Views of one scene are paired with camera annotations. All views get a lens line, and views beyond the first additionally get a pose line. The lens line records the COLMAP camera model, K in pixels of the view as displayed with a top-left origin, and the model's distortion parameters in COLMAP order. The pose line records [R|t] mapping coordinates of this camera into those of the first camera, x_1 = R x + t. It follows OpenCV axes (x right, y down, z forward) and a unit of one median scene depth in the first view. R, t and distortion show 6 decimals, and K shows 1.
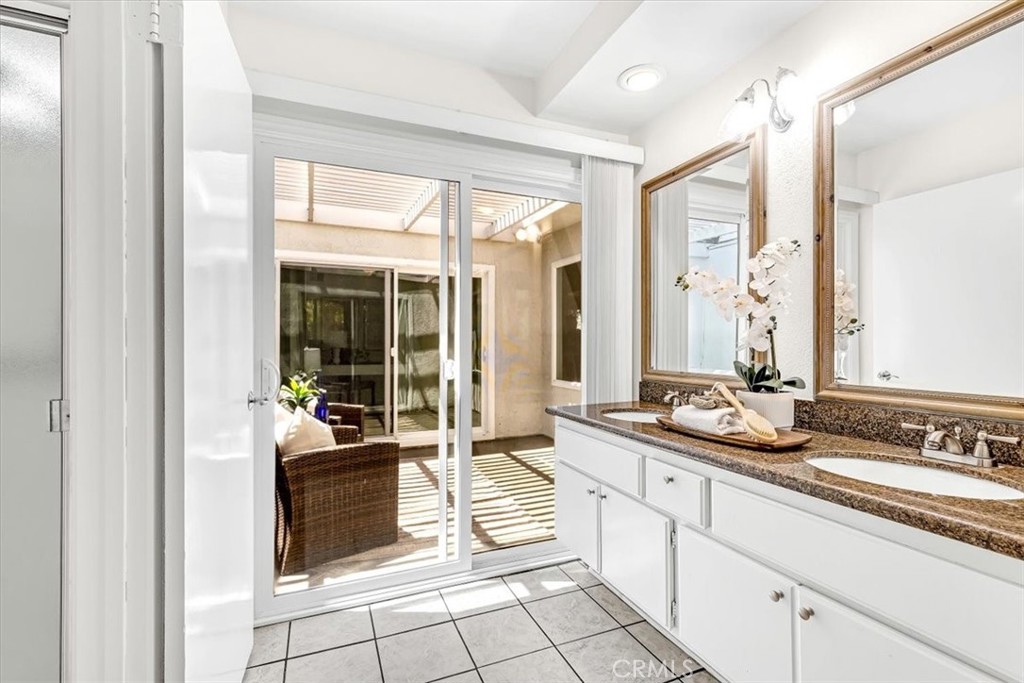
lens RADIAL K [[467.6, 0, 512.7], [0, 467.6, 339.3], [0, 0, 1]] dist [-0.002298, -0.000636]
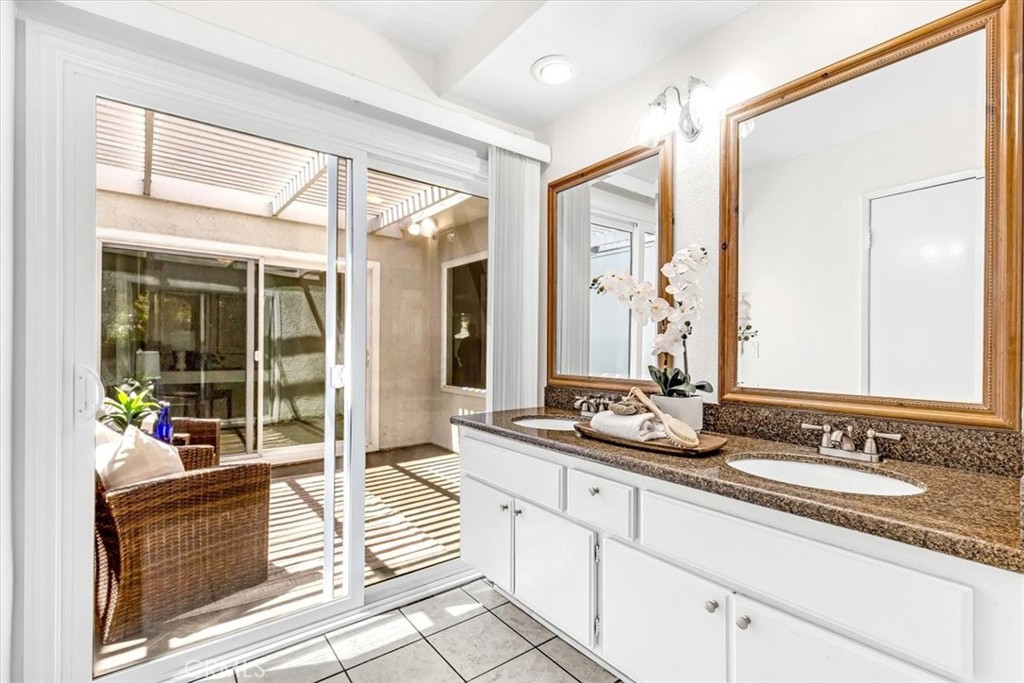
lens RADIAL K [[467.6, 0, 515.2], [0, 467.6, 347.6], [0, 0, 1]] dist [-0.002298, -0.000636]
pose [[0.965085, 0.006856, 0.261849, -0.048043], [-0.009114, 0.999931, 0.007409, 0.002637], [-0.261780, -0.009537, 0.965080, 0.089914]]
